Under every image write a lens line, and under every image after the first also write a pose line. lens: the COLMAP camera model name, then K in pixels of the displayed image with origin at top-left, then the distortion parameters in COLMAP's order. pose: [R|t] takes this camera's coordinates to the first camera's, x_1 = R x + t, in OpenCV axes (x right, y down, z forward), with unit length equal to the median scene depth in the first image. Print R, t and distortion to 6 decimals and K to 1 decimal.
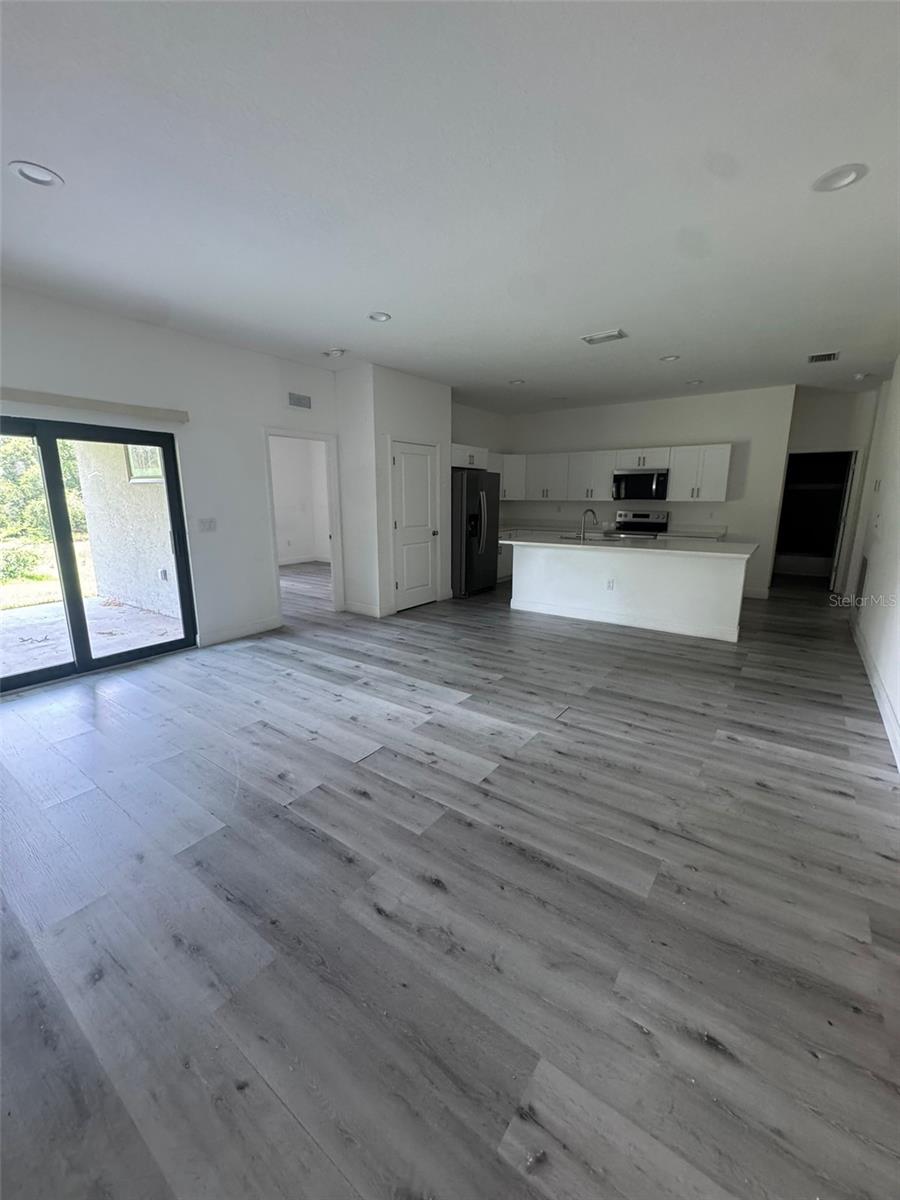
lens RADIAL K [[479.0, 0, 449.4], [0, 479.0, 595.9], [0, 0, 1]] dist [-0.009058, 0.001703]
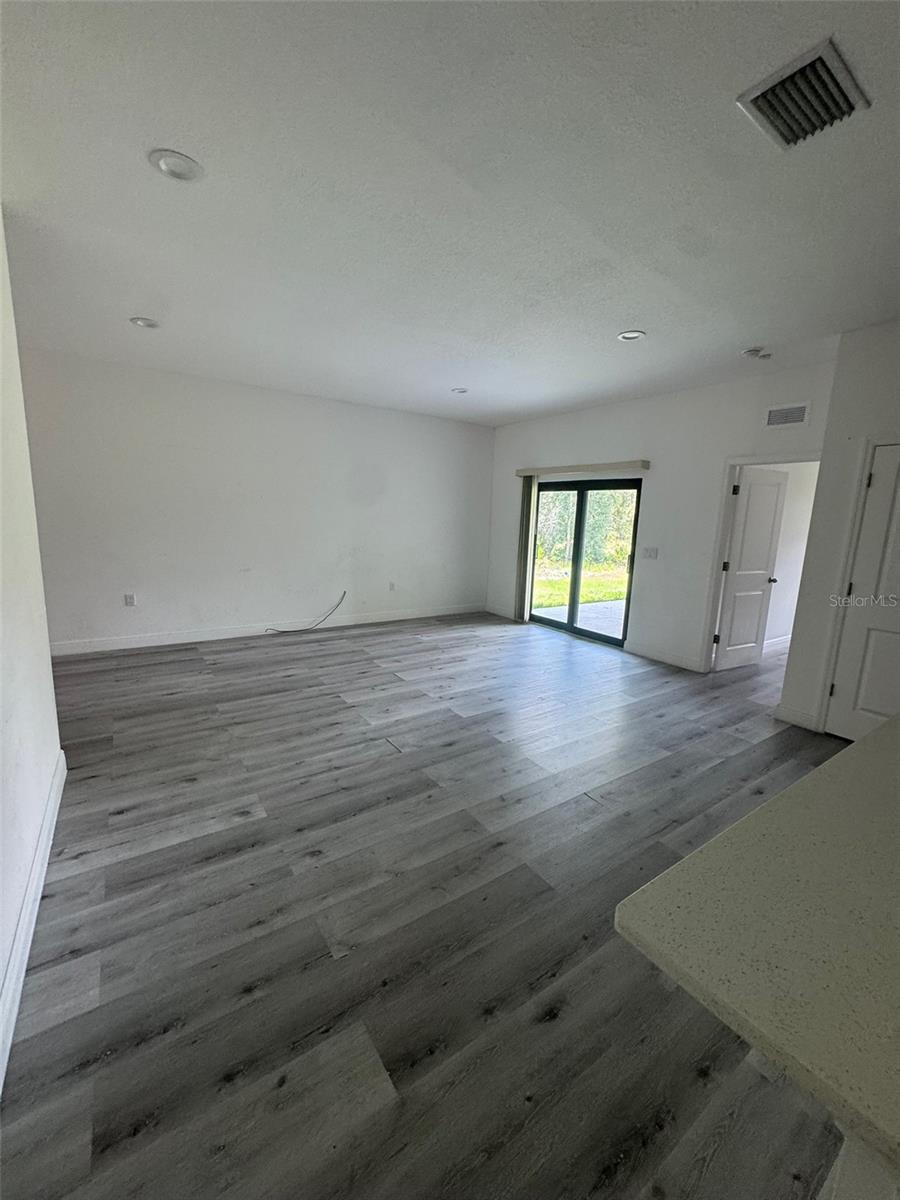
lens RADIAL K [[479.0, 0, 449.4], [0, 479.0, 595.9], [0, 0, 1]] dist [-0.009058, 0.001703]
pose [[-0.333269, 0.145361, -0.931559, 1.007814], [-0.227125, 0.946569, 0.228958, -0.276108], [0.915066, 0.287885, -0.282447, 1.229600]]
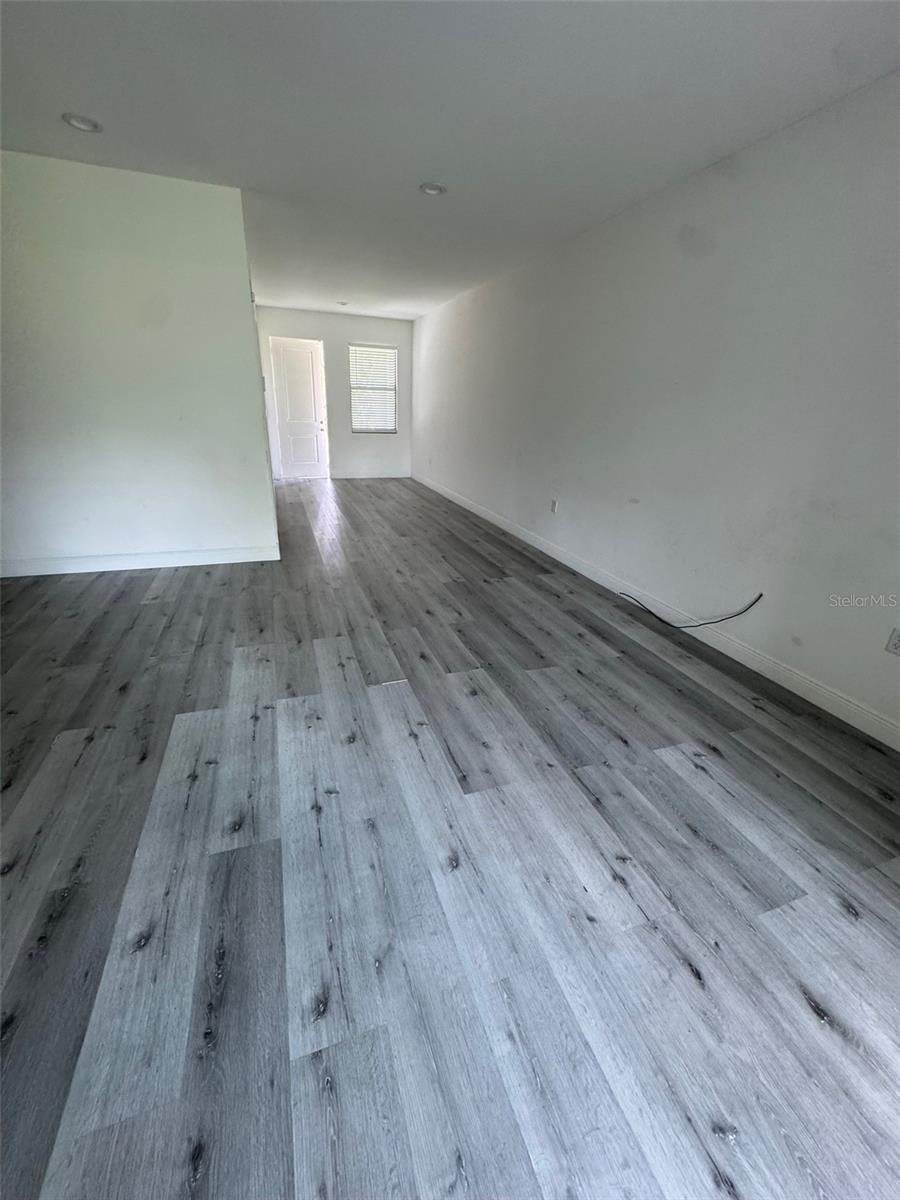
lens RADIAL K [[479.0, 0, 449.4], [0, 479.0, 595.9], [0, 0, 1]] dist [-0.009058, 0.001703]
pose [[-0.825037, -0.237780, 0.512616, -0.578971], [0.080130, 0.848761, 0.522670, -0.252598], [-0.559369, 0.472298, -0.681206, 1.202809]]
